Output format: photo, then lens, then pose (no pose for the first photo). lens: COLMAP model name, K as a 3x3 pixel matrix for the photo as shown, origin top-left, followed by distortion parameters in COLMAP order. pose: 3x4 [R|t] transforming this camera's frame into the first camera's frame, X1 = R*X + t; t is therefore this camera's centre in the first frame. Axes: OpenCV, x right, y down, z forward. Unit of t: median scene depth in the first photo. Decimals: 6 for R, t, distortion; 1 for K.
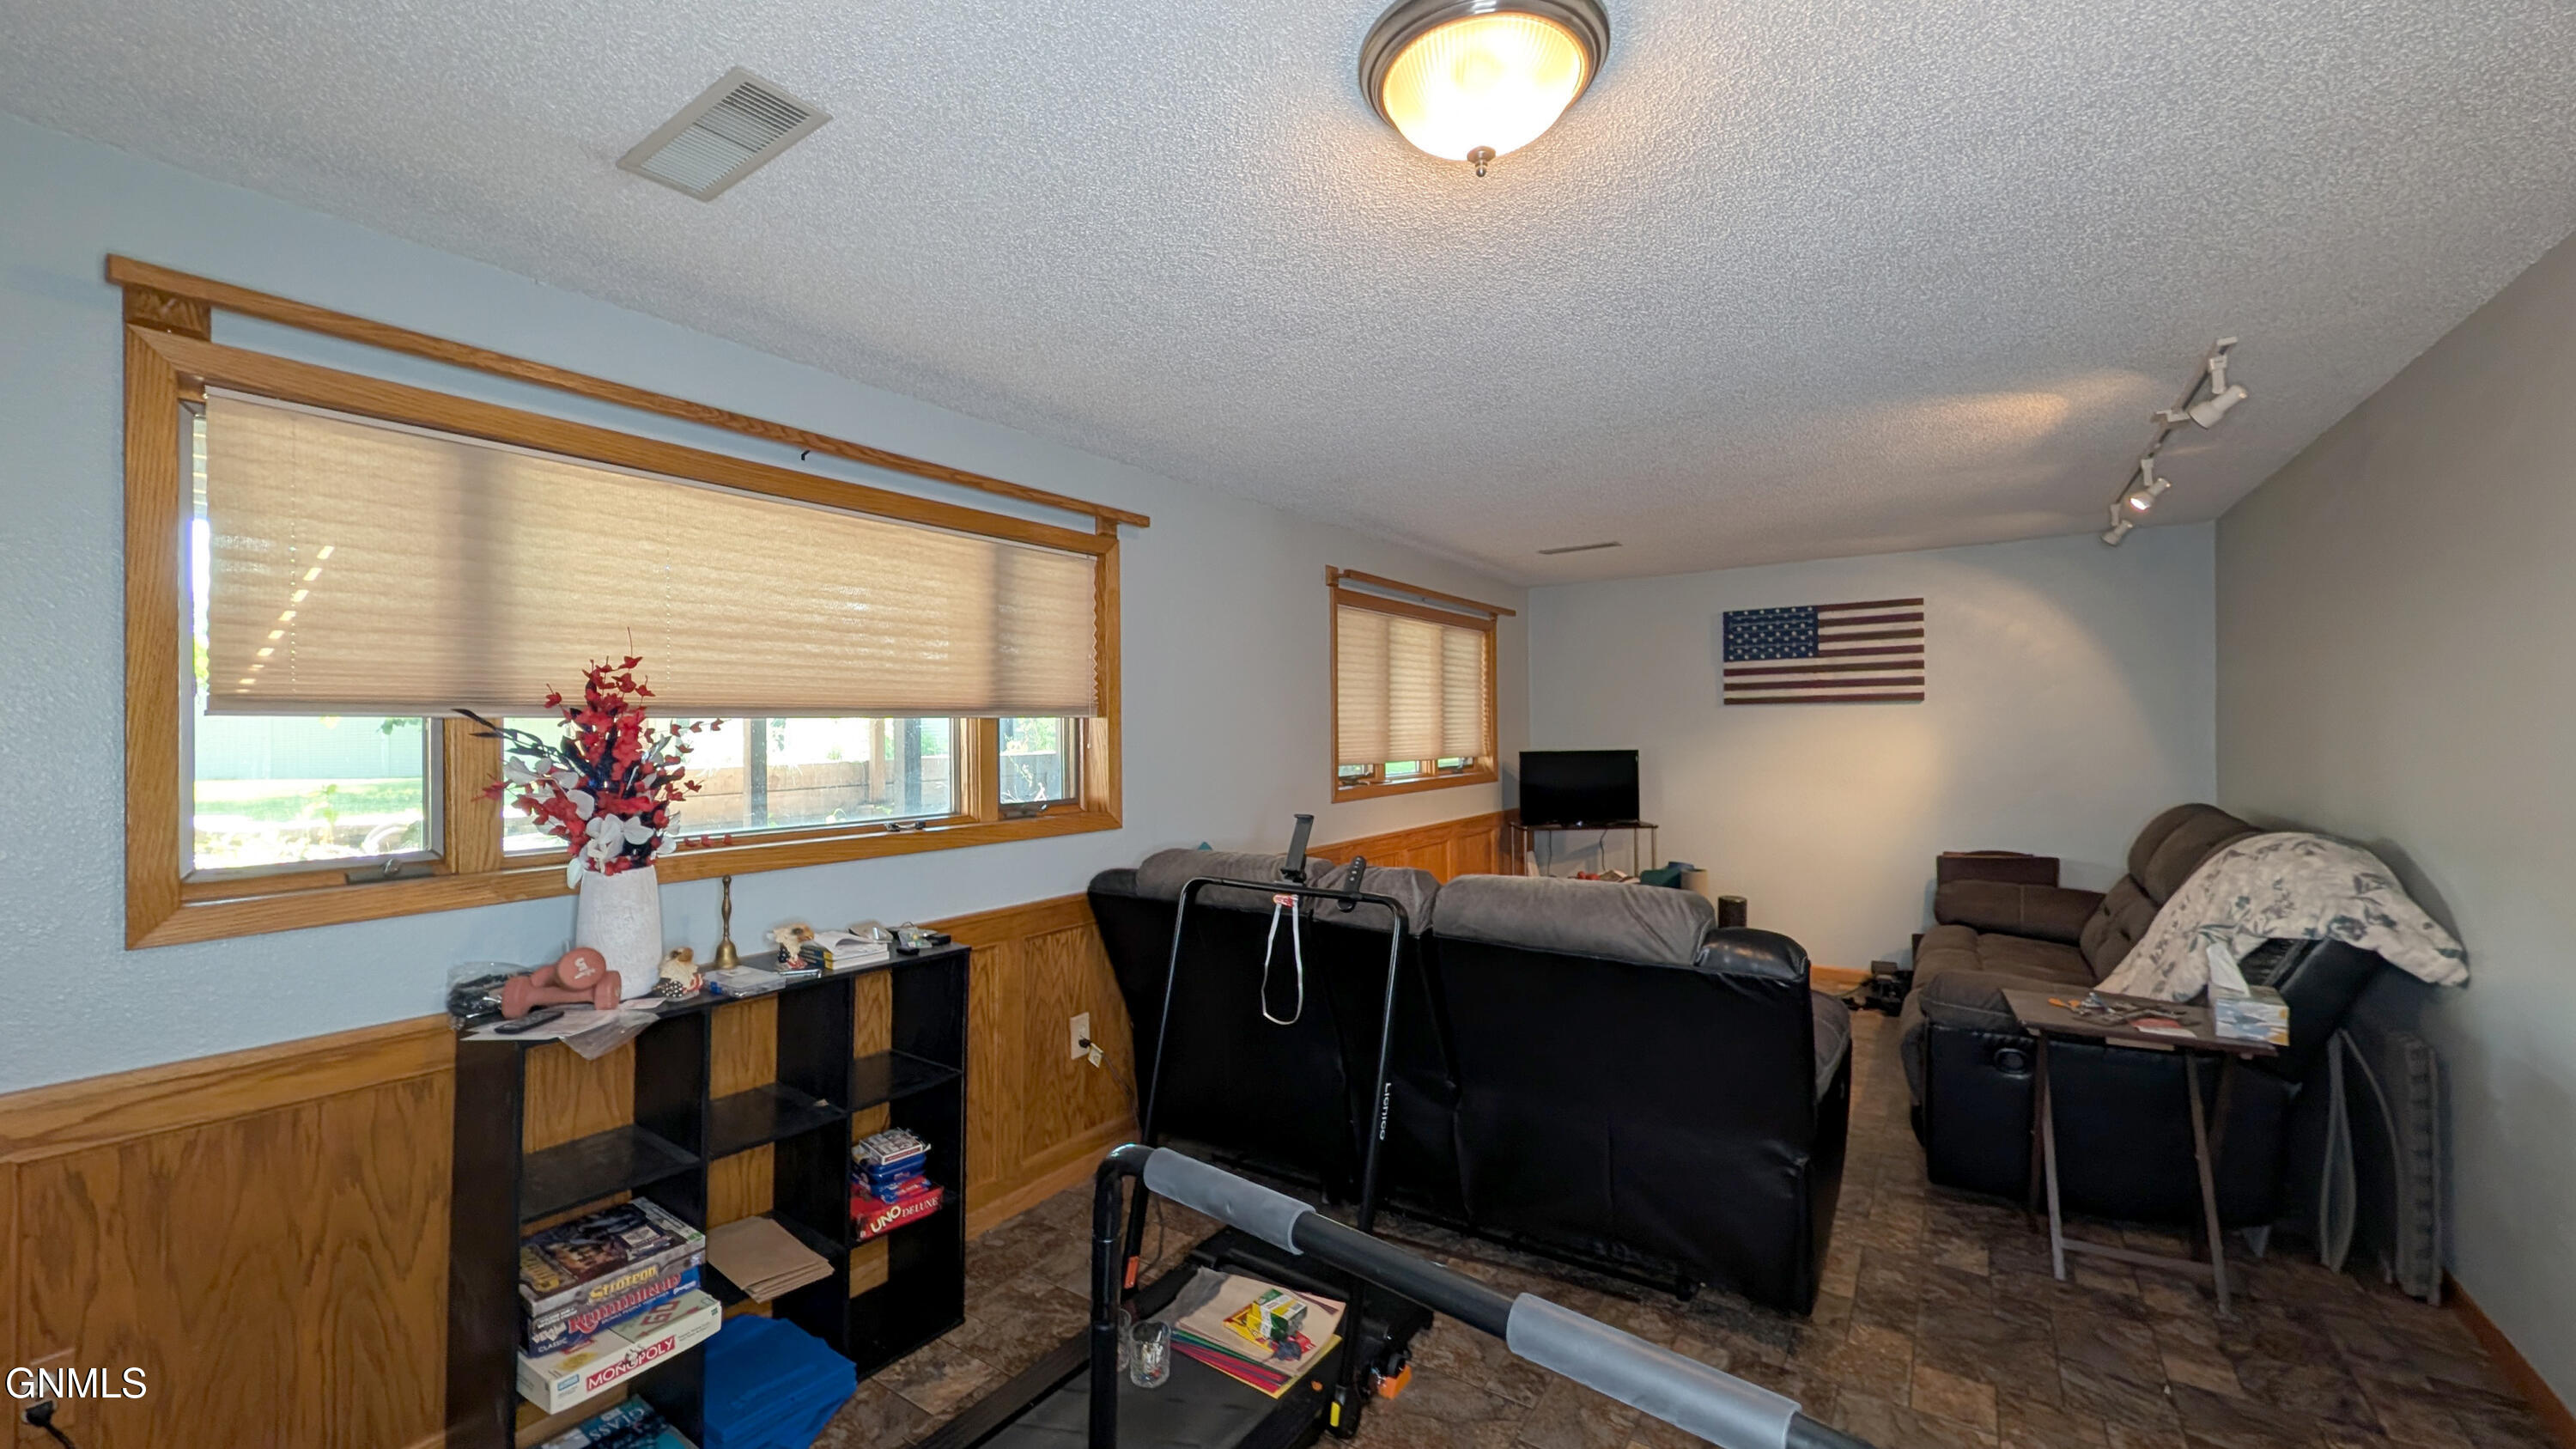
lens RADIAL K [[998.5, 0, 1285.3], [0, 998.5, 728.6], [0, 0, 1]] dist [-0.005397, 0.001288]
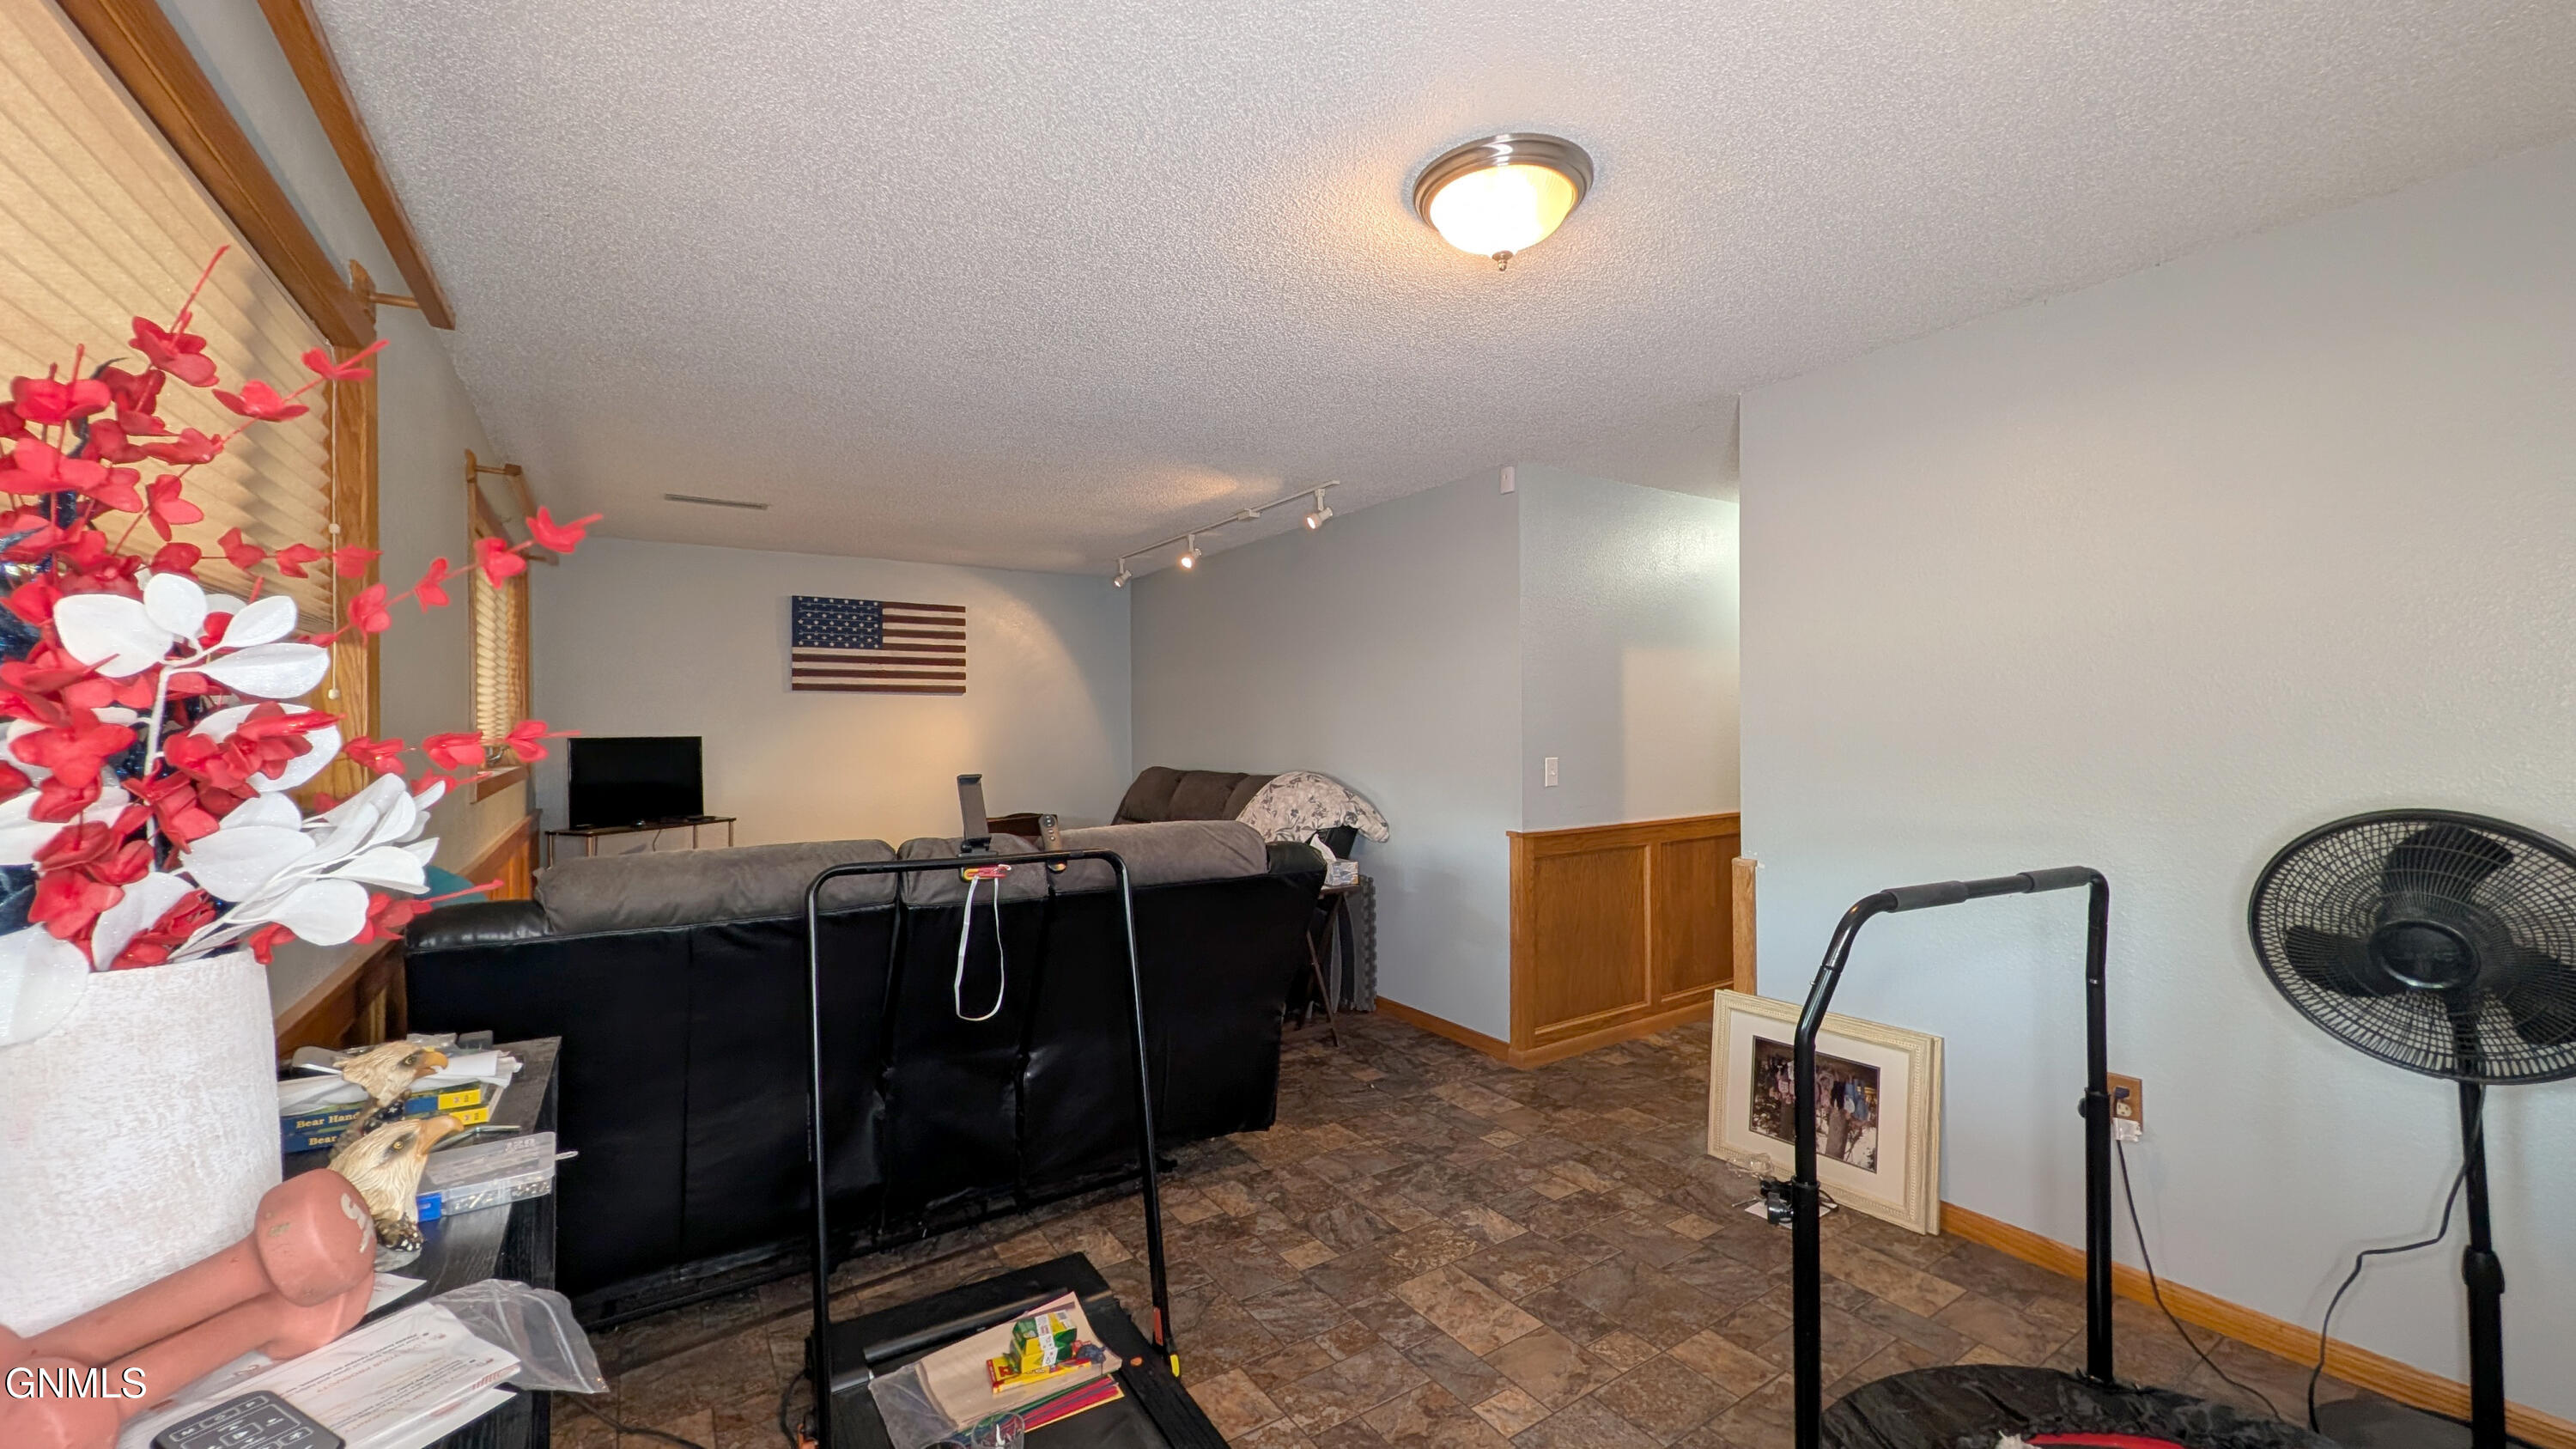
lens RADIAL K [[998.5, 0, 1289.7], [0, 998.5, 727.9], [0, 0, 1]] dist [-0.005397, 0.001288]
pose [[0.367571, 0.011030, 0.929930, -0.322885], [-0.000143, 0.999930, -0.011804, 0.027351], [-0.929996, 0.004206, 0.367547, 0.205919]]
